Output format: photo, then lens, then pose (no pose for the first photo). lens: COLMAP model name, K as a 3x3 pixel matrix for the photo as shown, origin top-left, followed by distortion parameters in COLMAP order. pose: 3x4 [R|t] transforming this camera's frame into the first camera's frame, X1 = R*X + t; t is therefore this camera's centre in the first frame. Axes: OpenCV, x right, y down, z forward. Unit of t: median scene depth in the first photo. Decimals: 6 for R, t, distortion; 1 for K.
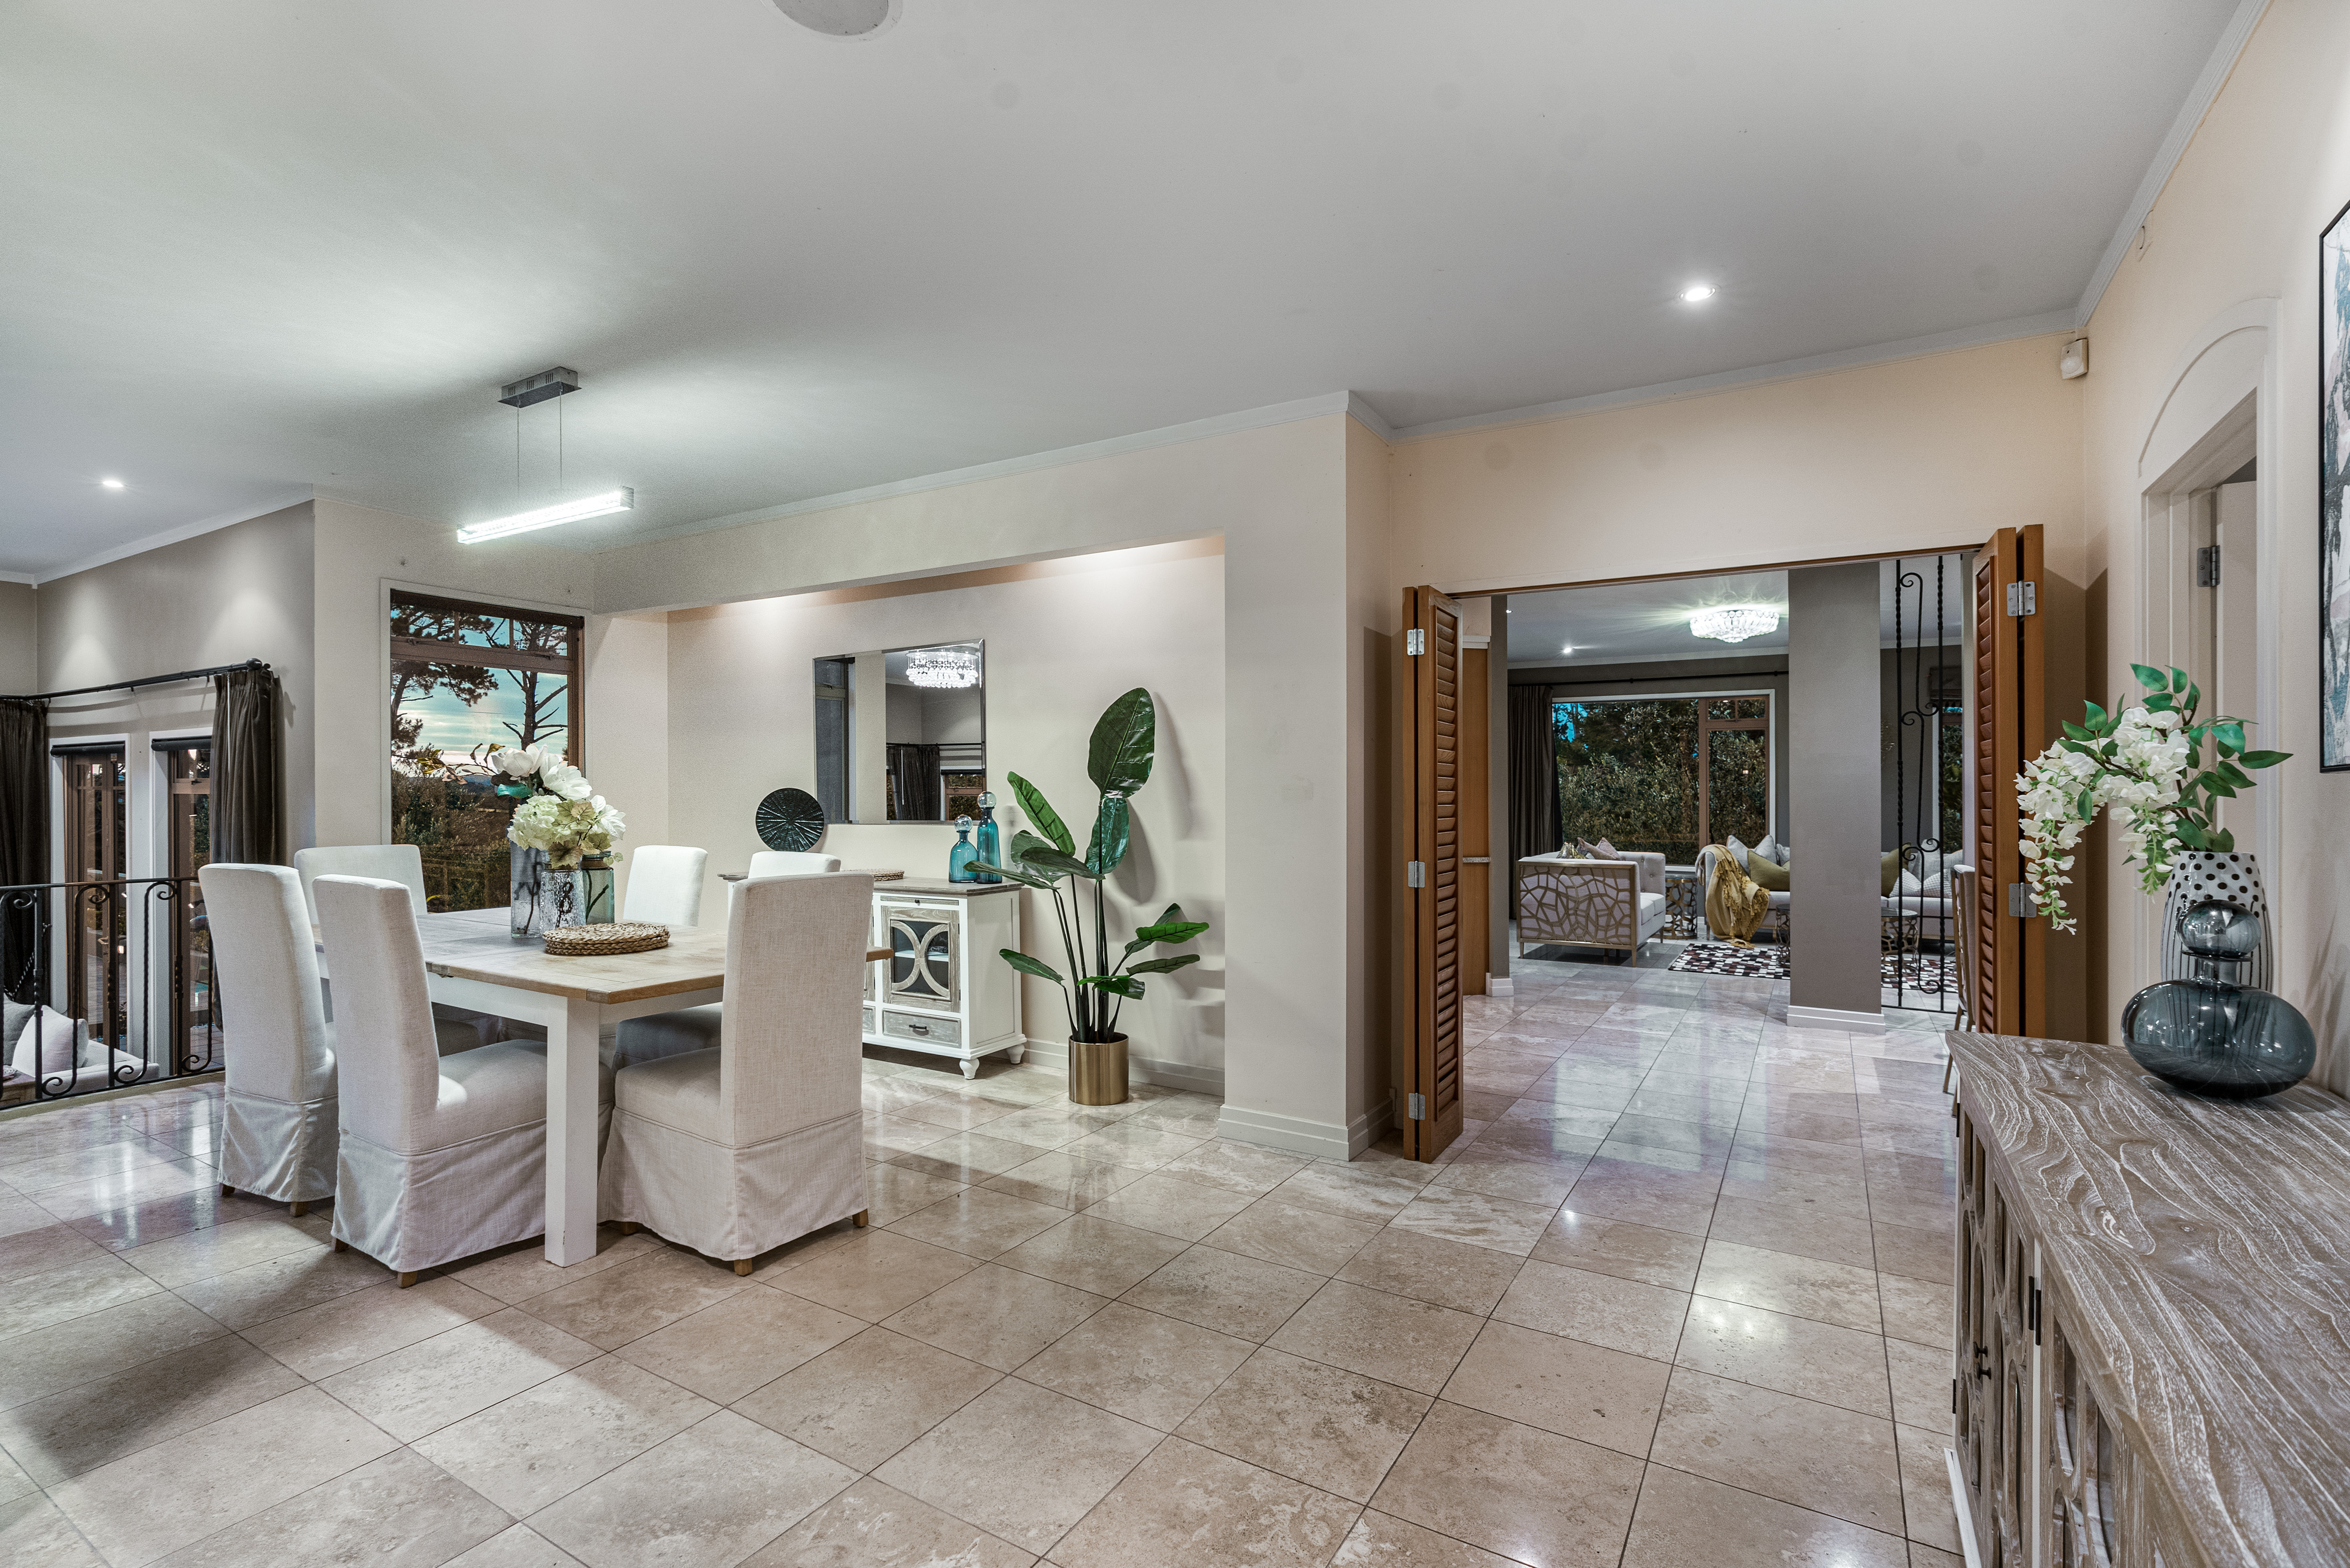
lens RADIAL K [[1068.8, 0, 1177.2], [0, 1068.8, 787.5], [0, 0, 1]] dist [-0.002344, 0.001932]
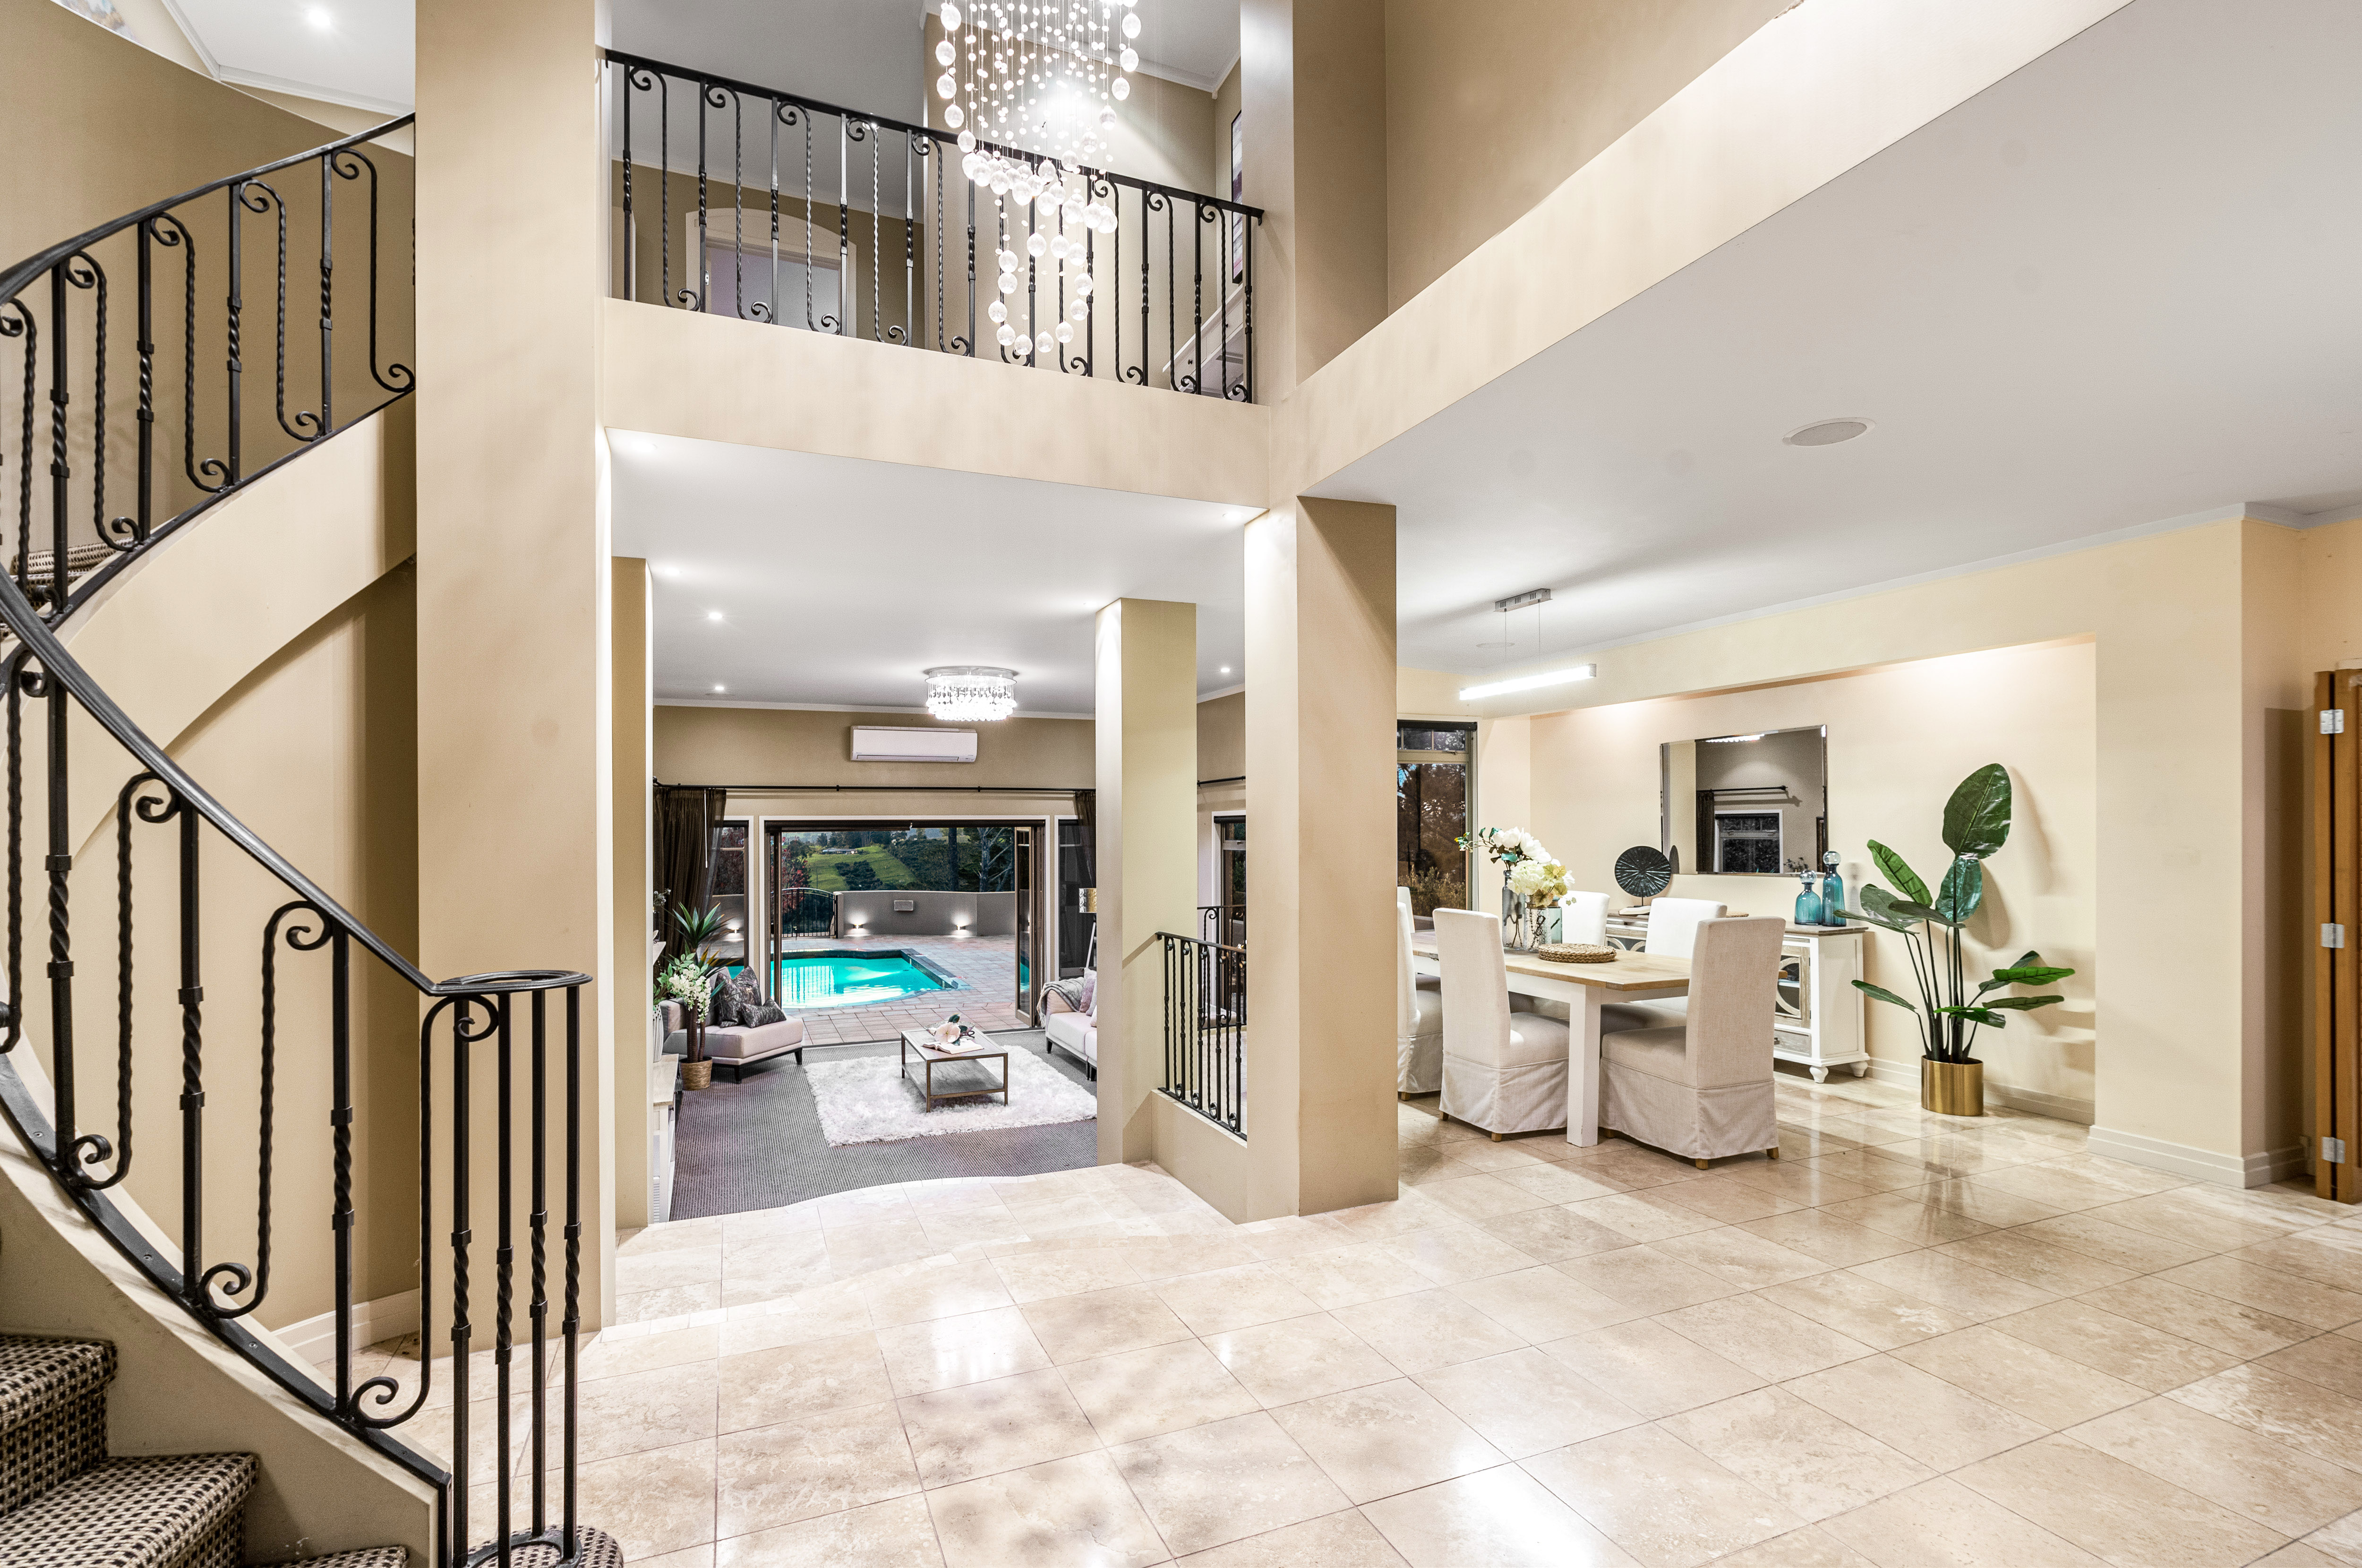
lens RADIAL K [[1074.3, 0, 1161.6], [0, 1074.3, 849.3], [0, 0, 1]] dist [-0.002344, 0.001932]
pose [[0.799568, -0.002660, -0.600570, -0.068913], [0.020126, 0.999547, 0.022368, -0.052305], [0.600239, -0.029972, 0.799259, -0.562588]]
